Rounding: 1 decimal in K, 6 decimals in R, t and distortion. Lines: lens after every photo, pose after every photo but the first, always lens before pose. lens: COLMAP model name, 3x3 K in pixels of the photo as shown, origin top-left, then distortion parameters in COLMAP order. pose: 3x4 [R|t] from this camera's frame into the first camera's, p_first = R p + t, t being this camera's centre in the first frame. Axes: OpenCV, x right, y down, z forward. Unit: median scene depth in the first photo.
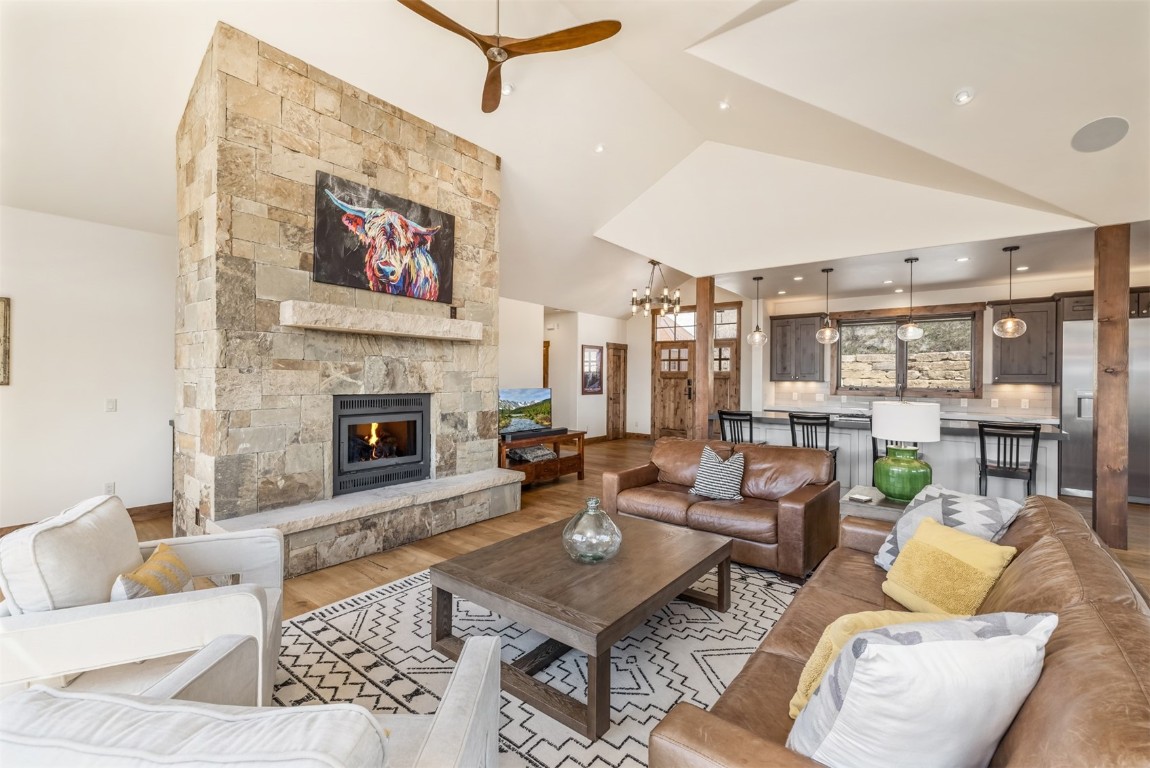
lens RADIAL K [[489.0, 0, 576.2], [0, 489.0, 377.8], [0, 0, 1]] dist [0.002481, 0.000268]
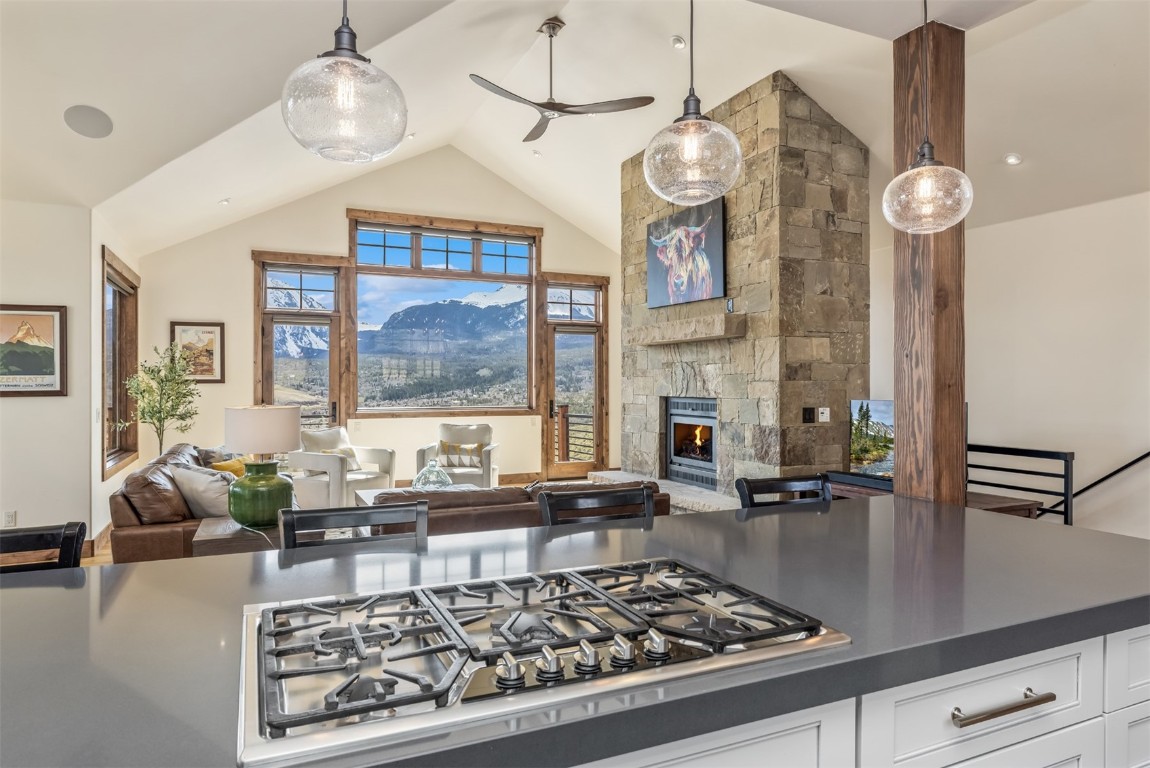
lens RADIAL K [[712.7, 0, 575.0], [0, 712.7, 384.0], [0, 0, 1]] dist [-0.004755, -0.000258]
pose [[-0.458242, -0.006828, -0.888801, 0.615942], [-0.003615, 0.999977, -0.005819, 0.007771], [0.888820, 0.000547, -0.458256, 0.833911]]
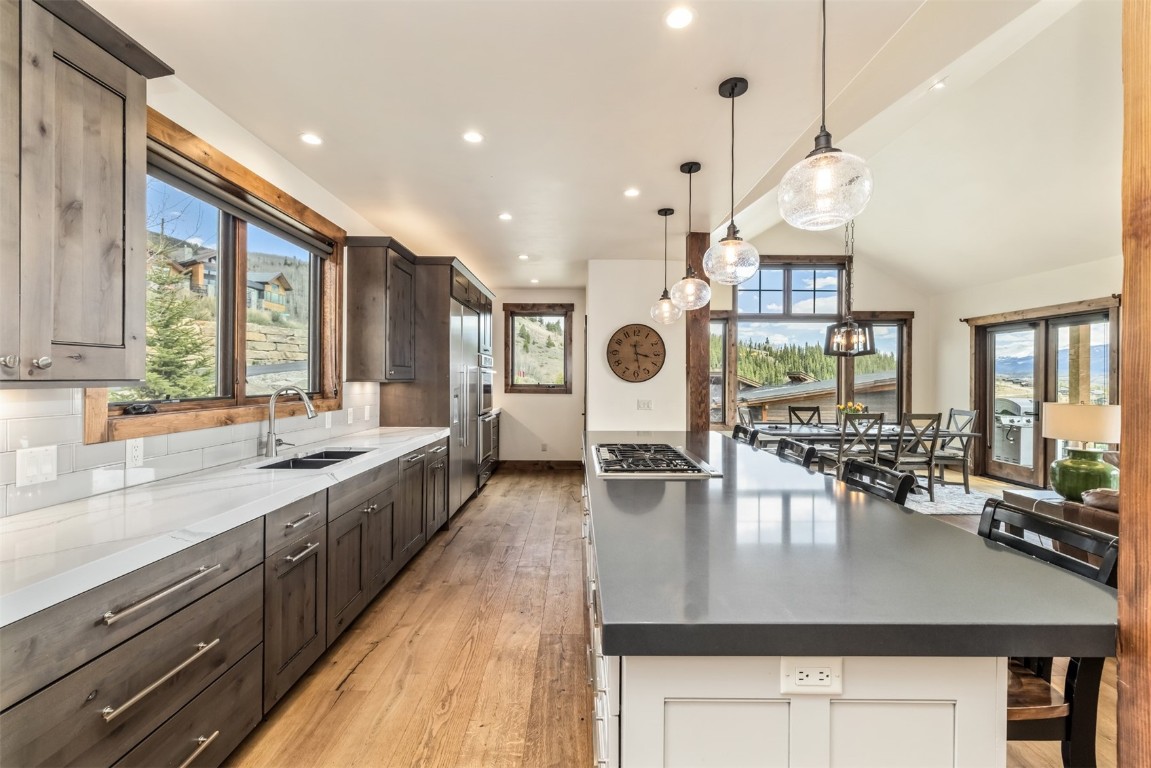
lens RADIAL K [[481.9, 0, 579.4], [0, 481.9, 381.1], [0, 0, 1]] dist [0.002350, -0.000336]
pose [[-0.623921, -0.015557, 0.781332, 0.222930], [-0.010991, 0.999878, 0.011132, 0.001802], [-0.781410, -0.001643, -0.624016, 1.012175]]
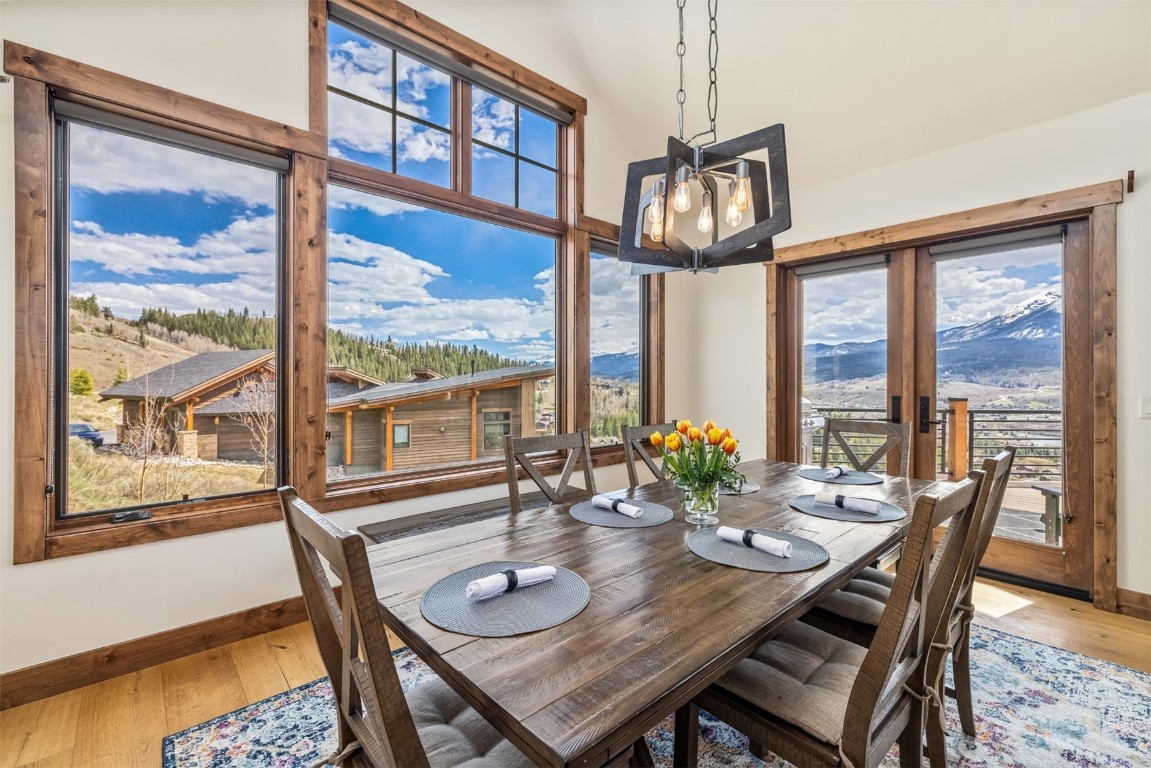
lens RADIAL K [[489.4, 0, 576.7], [0, 489.4, 377.8], [0, 0, 1]] dist [0.002481, 0.000268]
pose [[-0.987166, -0.009133, 0.159437, 0.598977], [-0.009407, 0.999955, -0.000961, 0.022647], [-0.159421, -0.002449, -0.987208, 0.400971]]
